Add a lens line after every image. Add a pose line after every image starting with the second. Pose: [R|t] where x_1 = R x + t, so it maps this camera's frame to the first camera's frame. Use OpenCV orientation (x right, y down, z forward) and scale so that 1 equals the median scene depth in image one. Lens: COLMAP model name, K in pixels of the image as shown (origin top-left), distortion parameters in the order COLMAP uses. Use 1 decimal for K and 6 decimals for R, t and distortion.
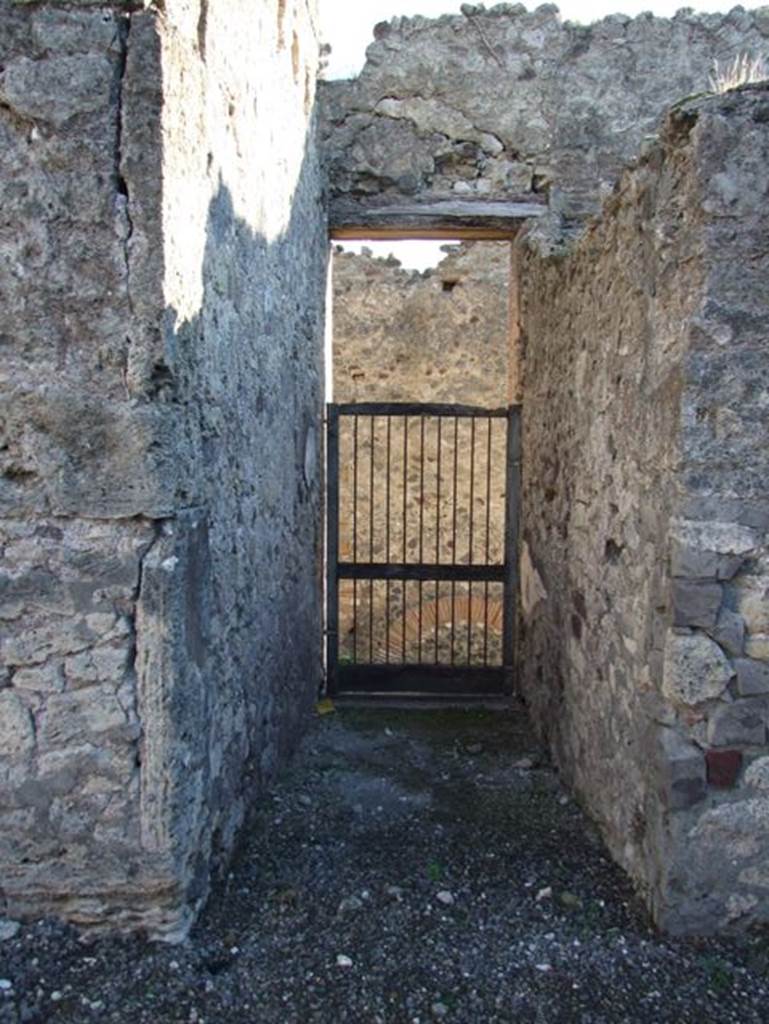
lens RADIAL K [[806.3, 0, 384.5], [0, 806.3, 512.0], [0, 0, 1]] dist [-0.079581, 0.074420]
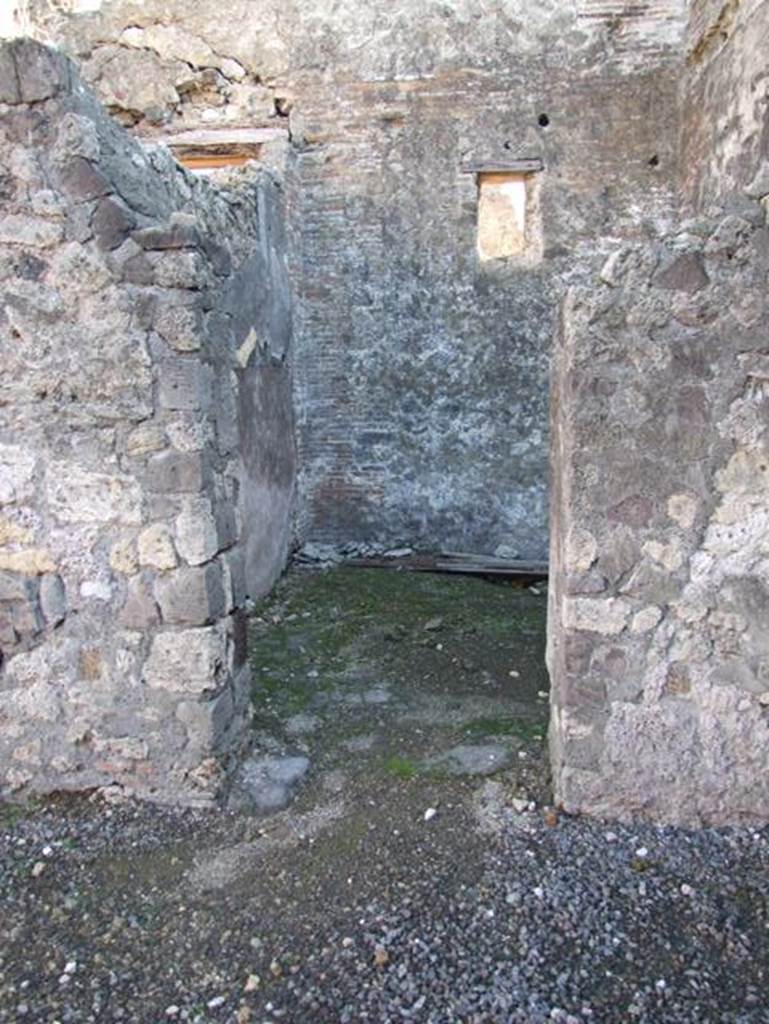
lens RADIAL K [[806.3, 0, 384.5], [0, 806.3, 512.0], [0, 0, 1]] dist [-0.079581, 0.074420]
pose [[0.993866, 0.007829, -0.110318, 0.441894], [0.003043, 0.995177, 0.098044, -0.002751], [0.110553, -0.097778, 0.989049, -0.023868]]
